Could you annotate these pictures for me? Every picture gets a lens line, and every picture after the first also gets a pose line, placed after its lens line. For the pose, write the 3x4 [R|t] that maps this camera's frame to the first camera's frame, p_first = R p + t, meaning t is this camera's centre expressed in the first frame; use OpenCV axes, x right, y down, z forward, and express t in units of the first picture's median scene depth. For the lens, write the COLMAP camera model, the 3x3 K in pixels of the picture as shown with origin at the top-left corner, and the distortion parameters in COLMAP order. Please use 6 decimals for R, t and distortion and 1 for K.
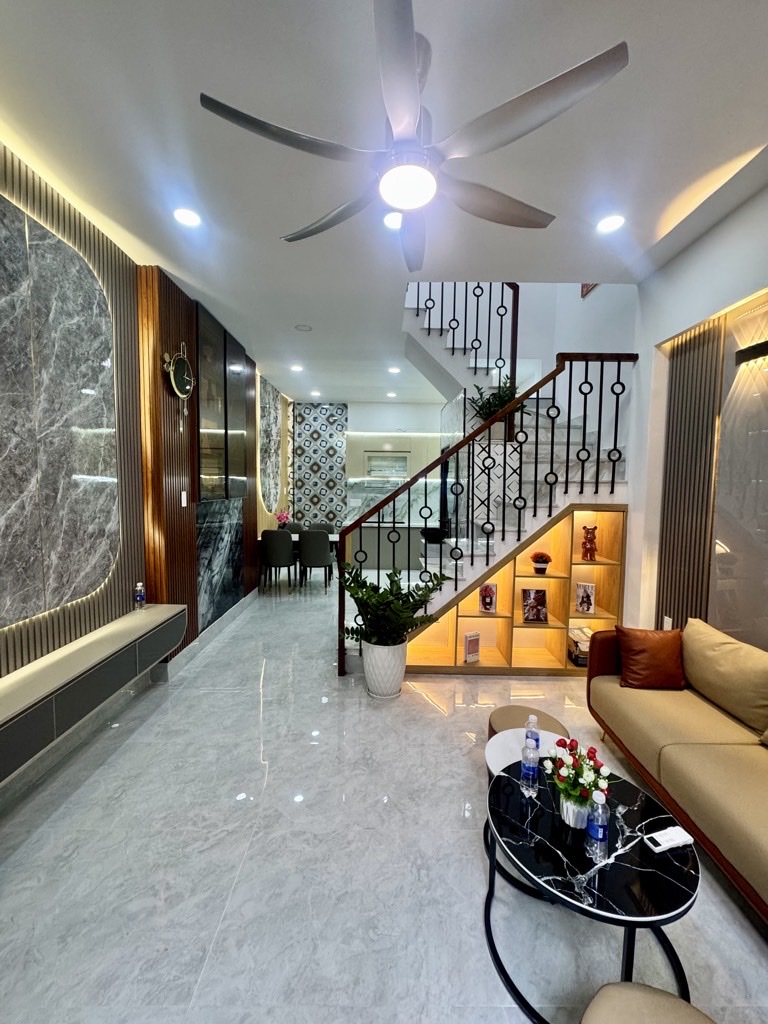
lens RADIAL K [[408.4, 0, 383.3], [0, 408.4, 511.8], [0, 0, 1]] dist [-0.000479, 0.000227]
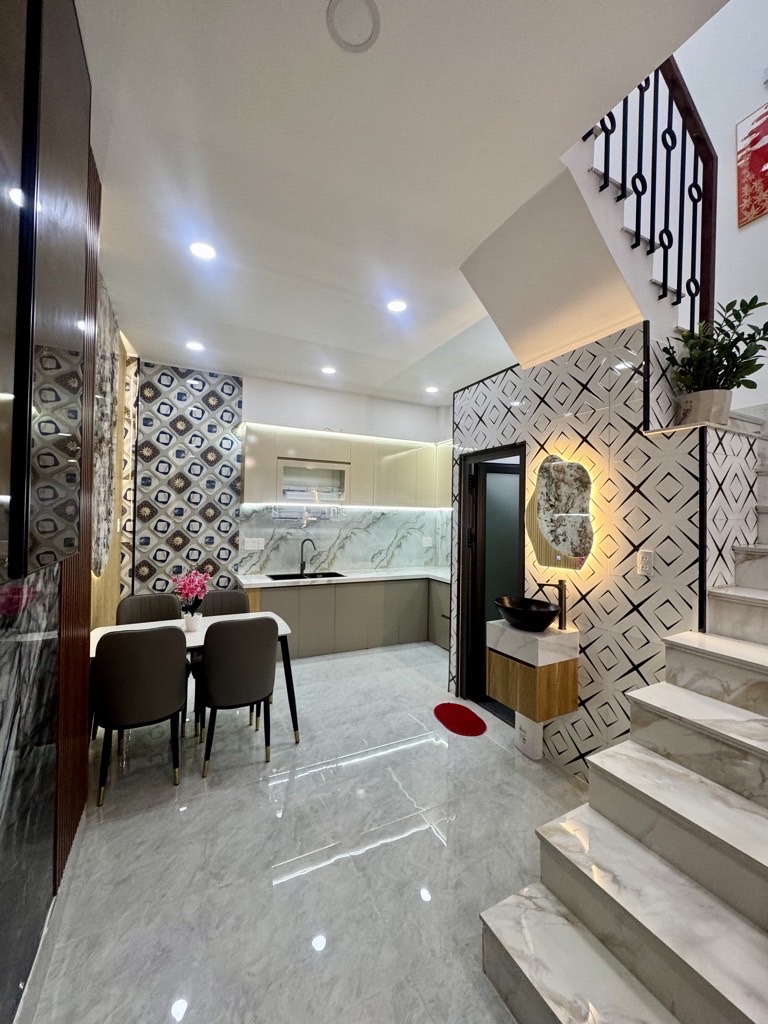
lens RADIAL K [[408.4, 0, 385.7], [0, 408.4, 511.4], [0, 0, 1]] dist [-0.000479, 0.000227]
pose [[0.896154, 0.008720, 0.443658, -0.161831], [0.023049, 0.997543, -0.066163, -0.026145], [-0.443145, 0.069518, 0.893750, 0.384690]]
